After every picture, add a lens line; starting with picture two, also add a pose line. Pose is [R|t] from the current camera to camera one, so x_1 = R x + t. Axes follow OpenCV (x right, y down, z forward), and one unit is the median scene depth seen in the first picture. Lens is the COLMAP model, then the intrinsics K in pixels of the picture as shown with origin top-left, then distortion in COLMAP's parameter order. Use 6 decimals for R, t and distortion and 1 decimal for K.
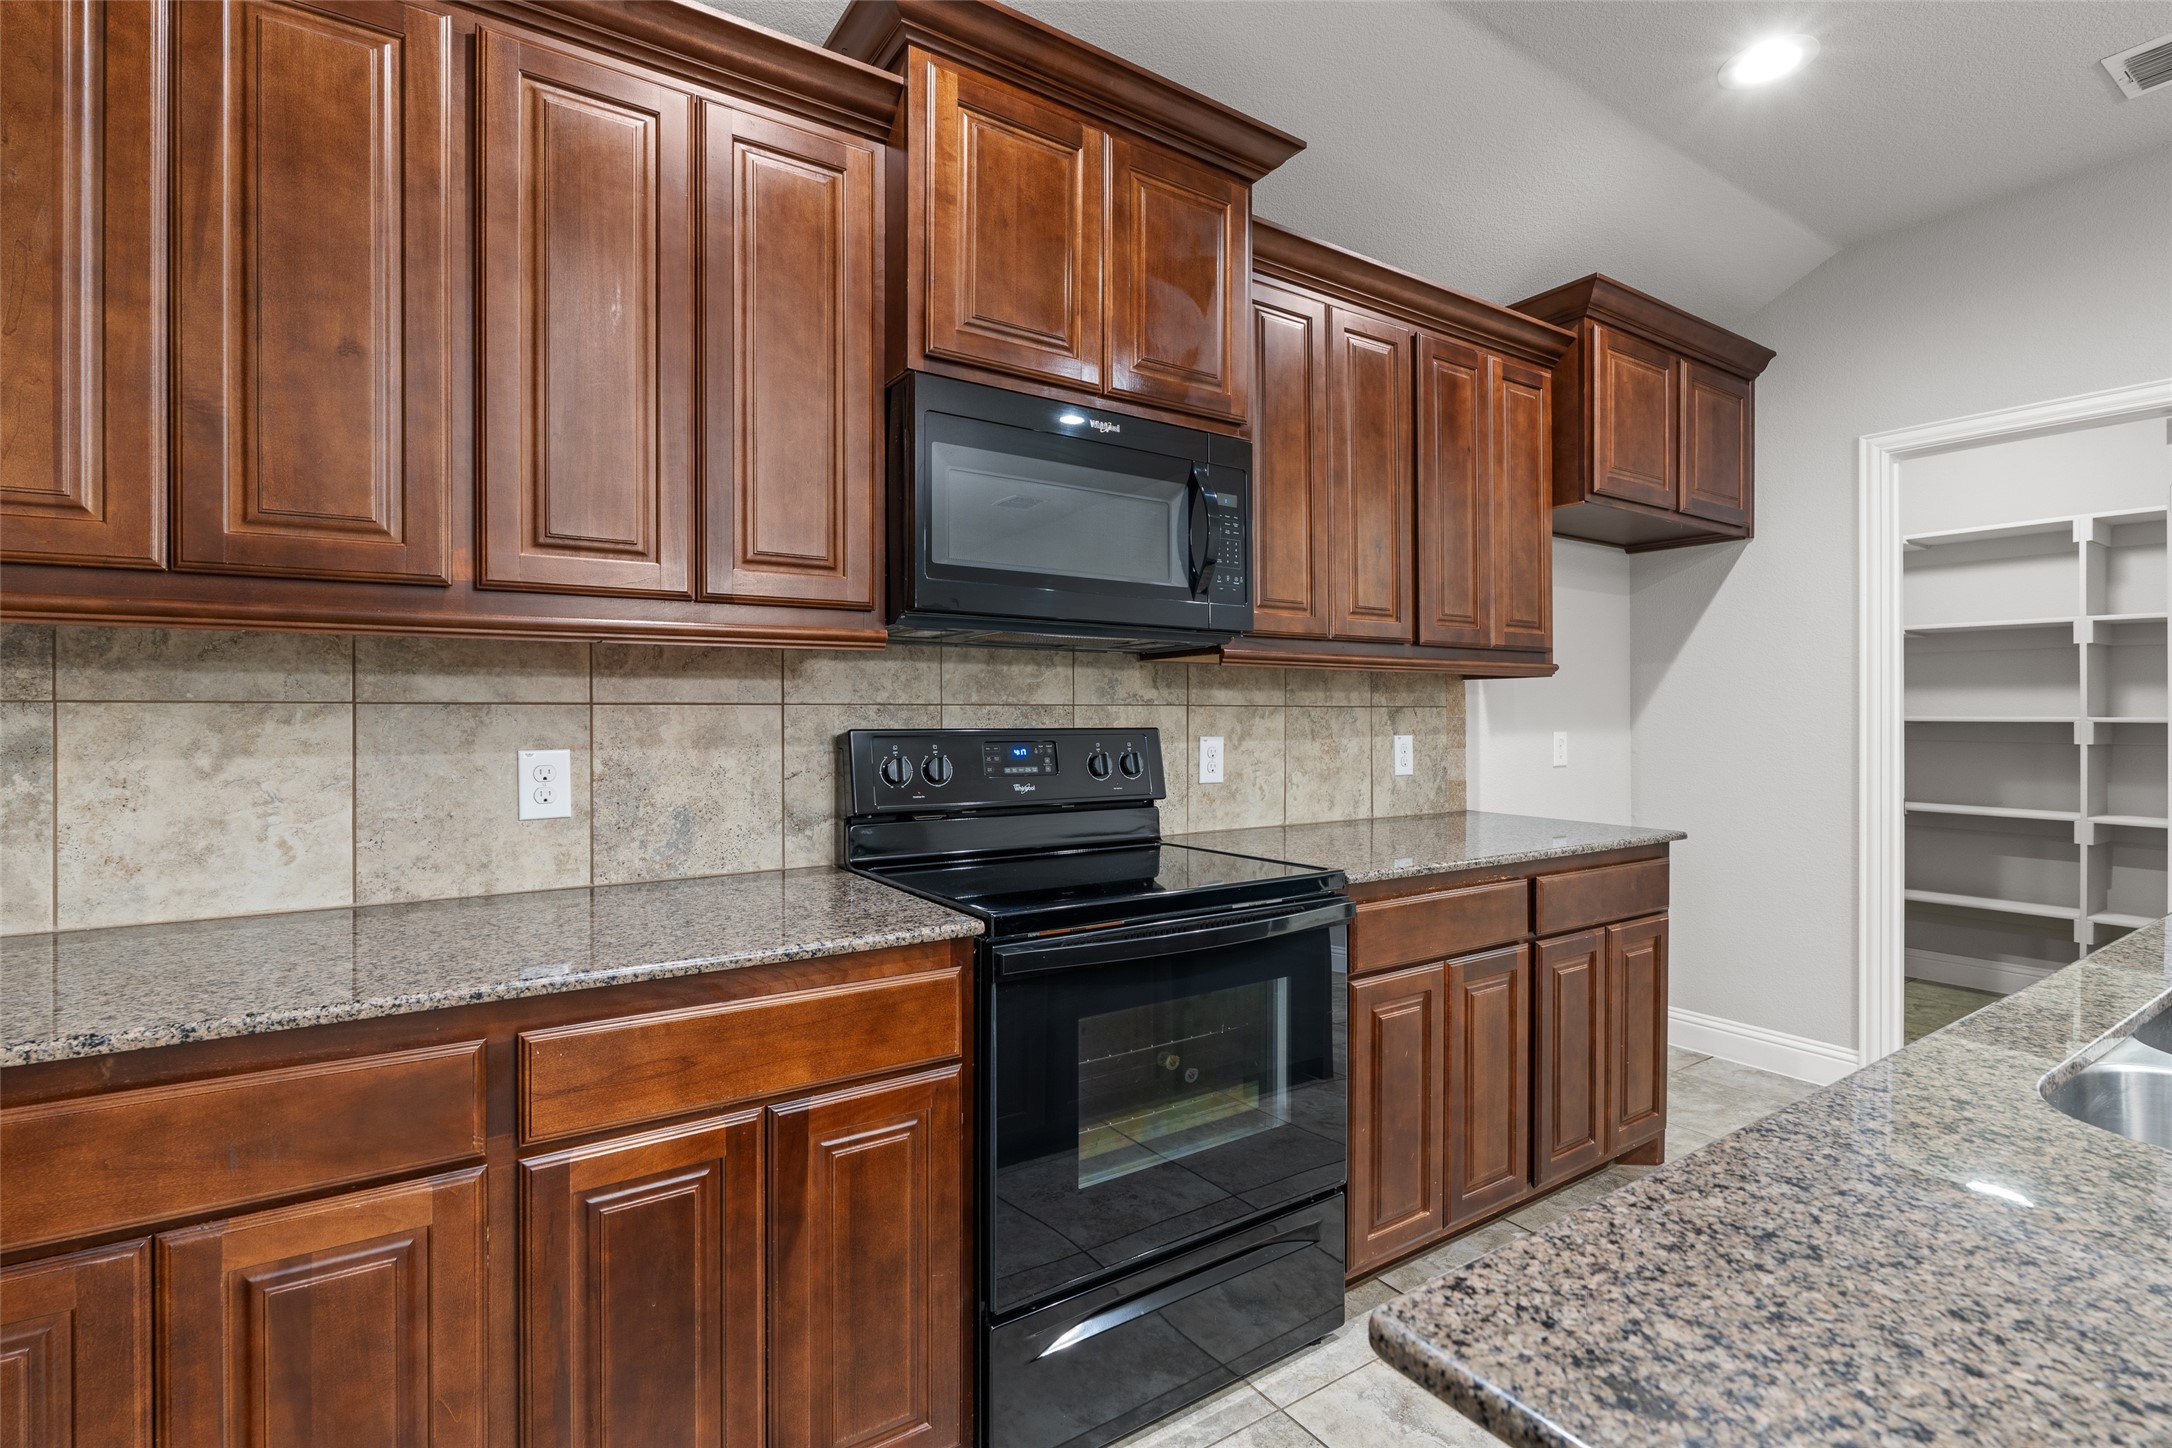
lens RADIAL K [[962.3, 0, 1108.7], [0, 962.3, 722.1], [0, 0, 1]] dist [-0.007250, 0.001043]
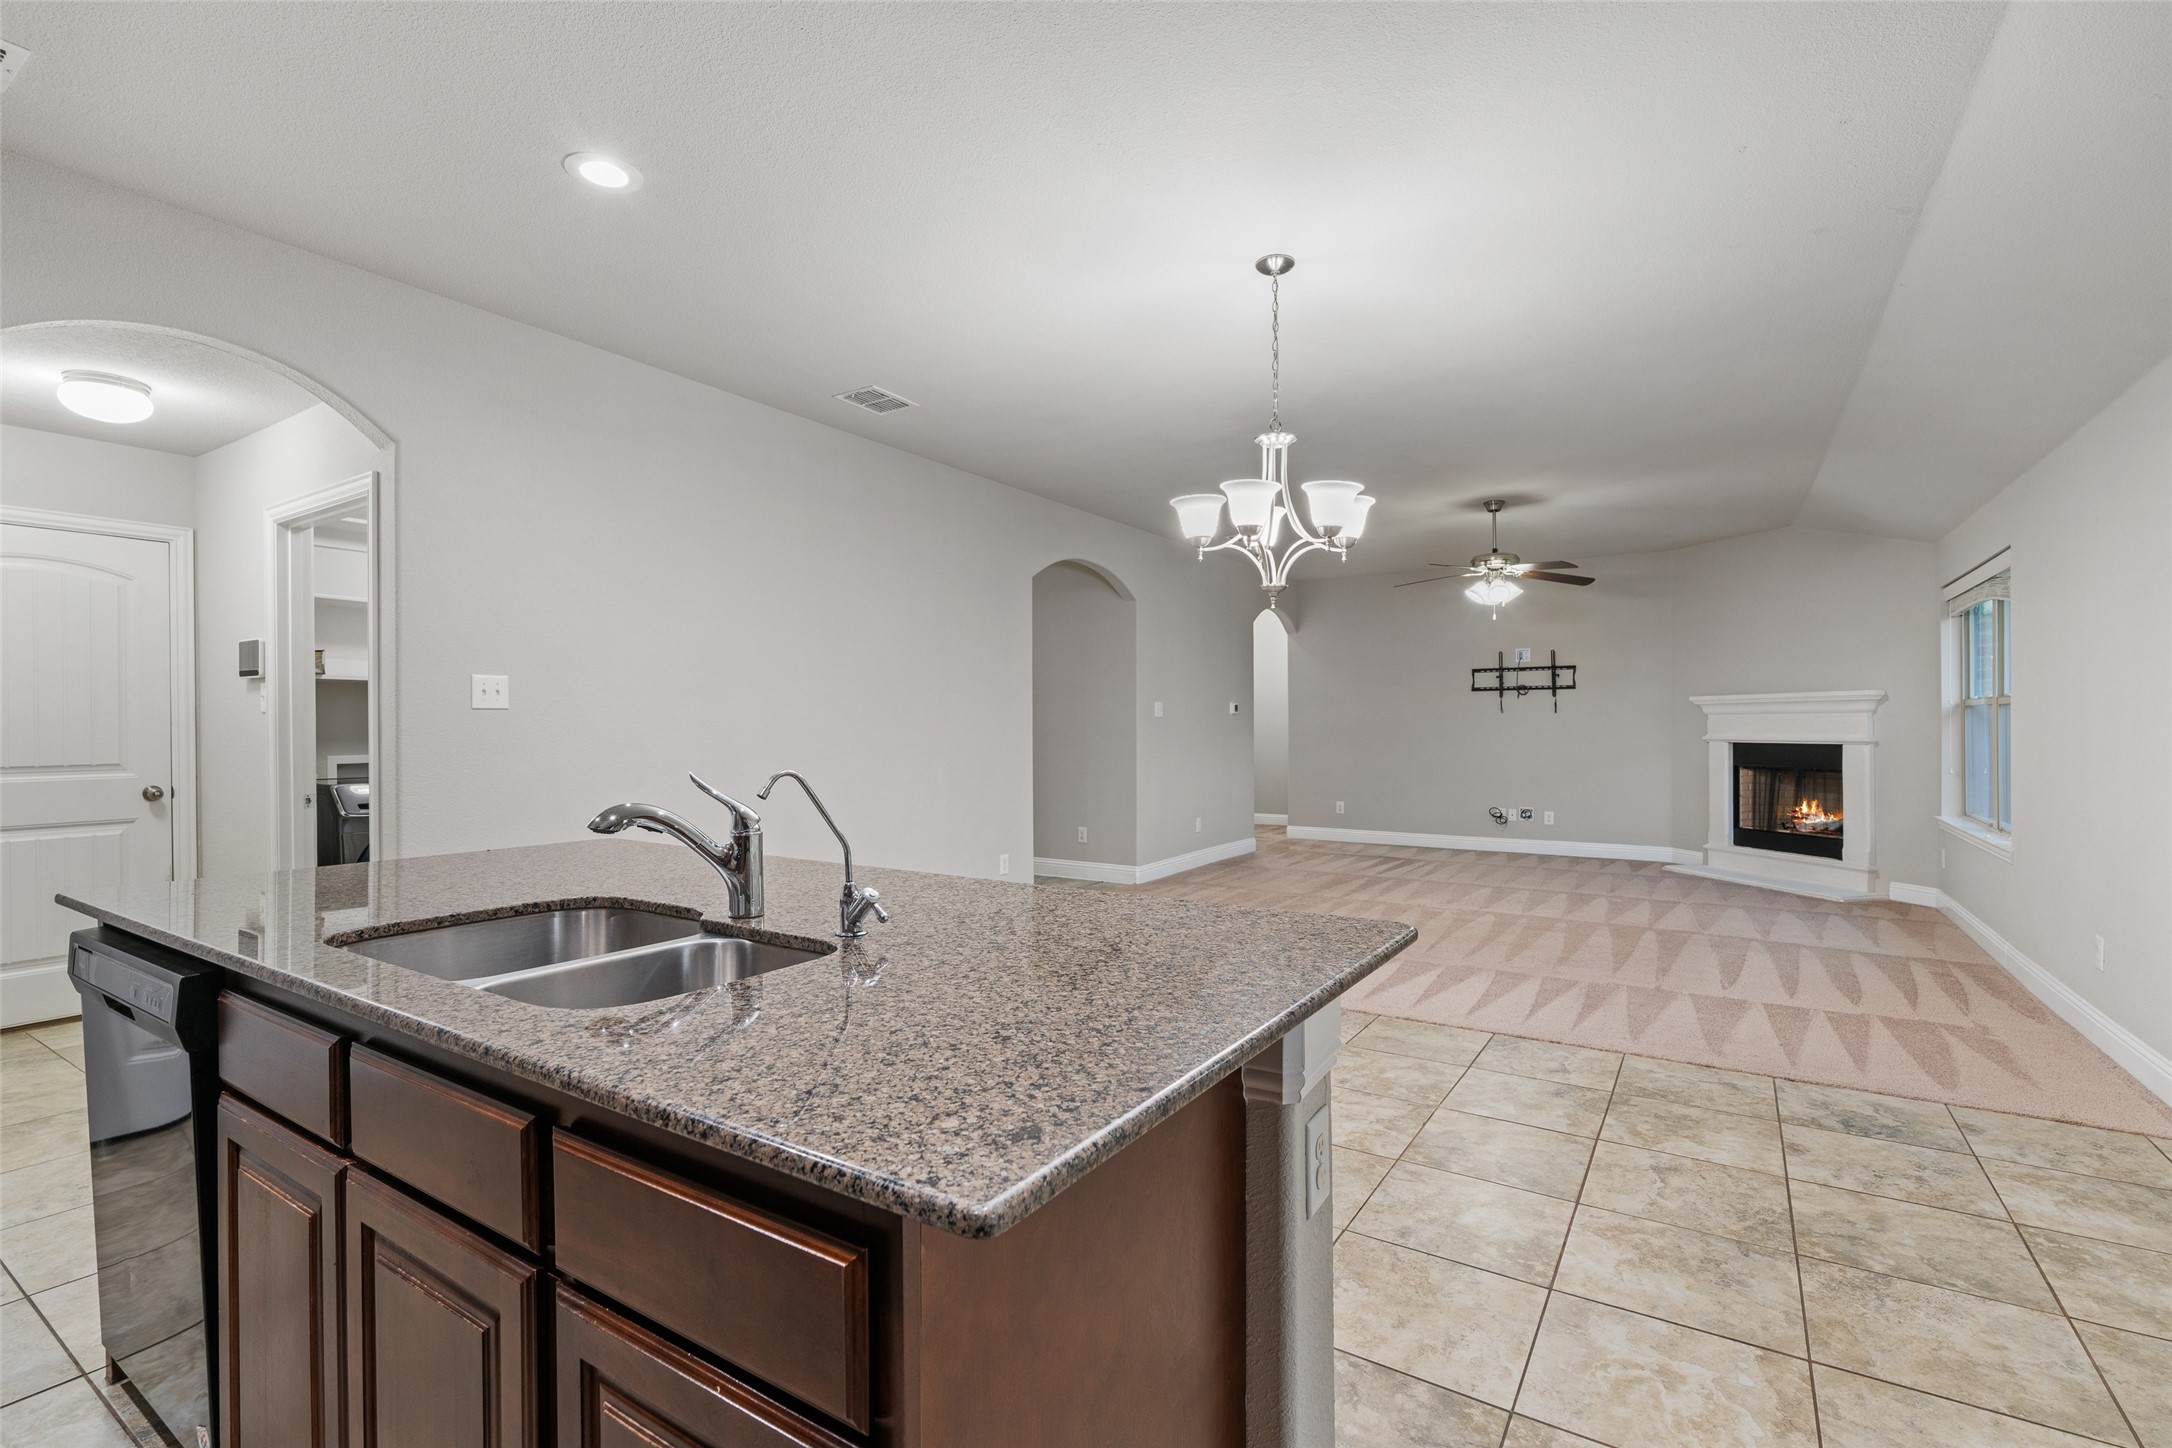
lens RADIAL K [[962.3, 0, 1099.1], [0, 962.3, 730.5], [0, 0, 1]] dist [-0.007250, 0.001043]
pose [[-0.370232, -0.007071, 0.928913, -0.206099], [0.010936, 0.999869, 0.011970, -0.002734], [-0.928875, 0.014590, -0.370106, 0.295345]]
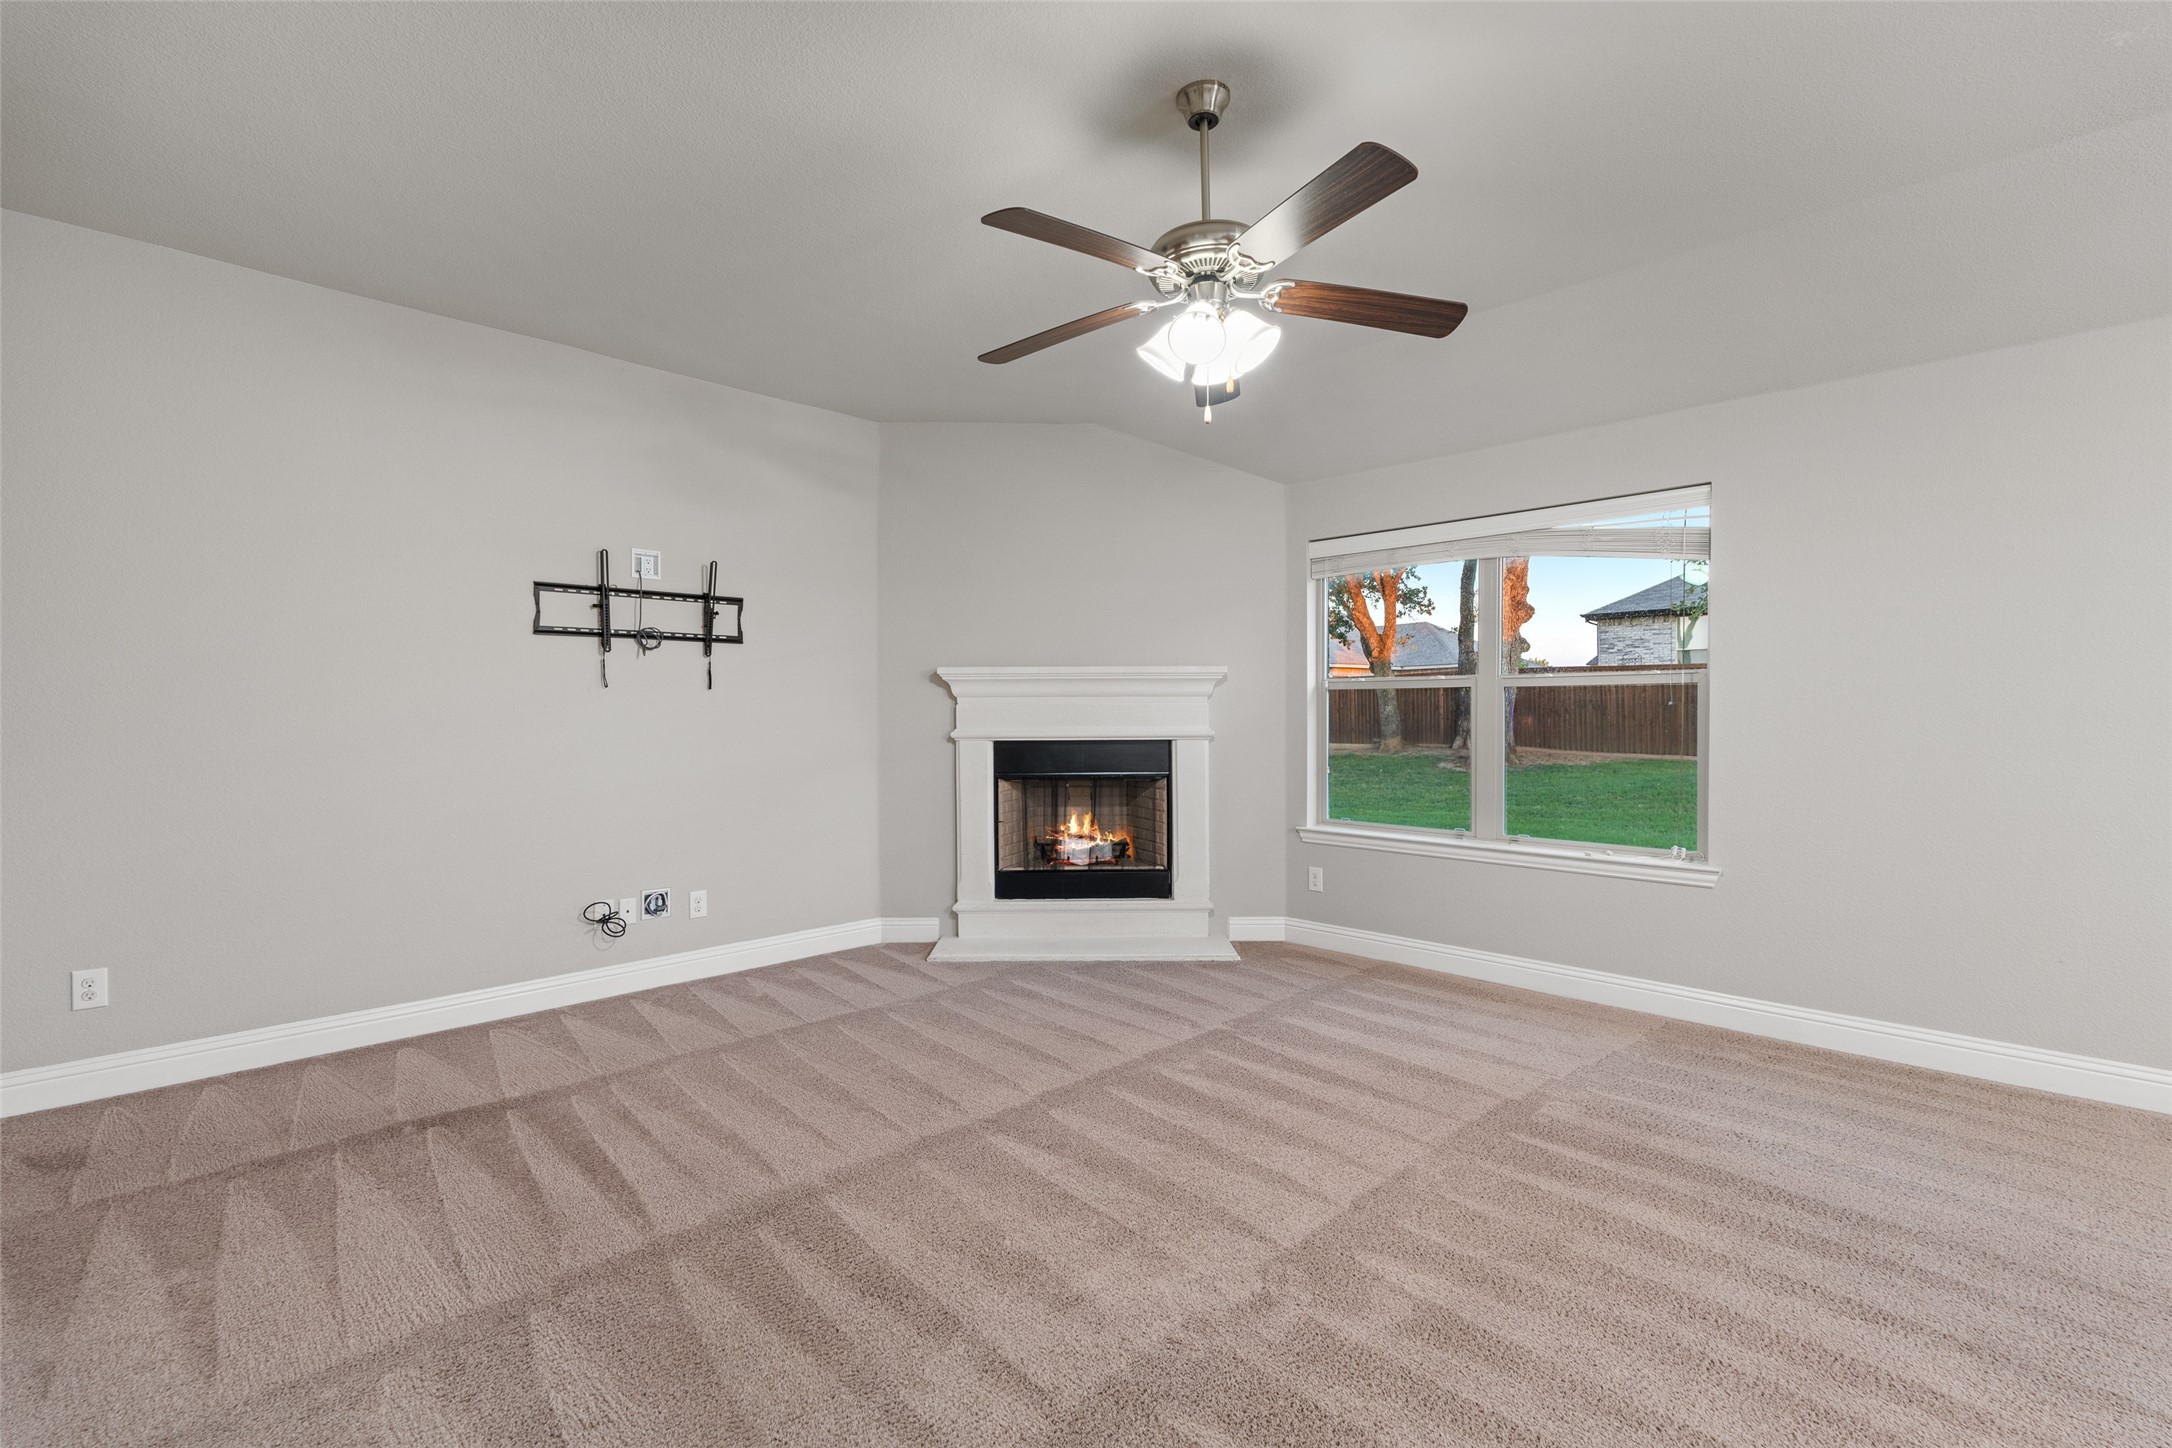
lens RADIAL K [[962.3, 0, 1070.5], [0, 962.3, 732.4], [0, 0, 1]] dist [-0.007250, 0.001043]
pose [[-0.988964, 0.002889, -0.148129, 2.514554], [-0.001512, 0.999561, 0.029595, 0.021967], [0.148149, 0.029492, -0.988525, -0.938050]]
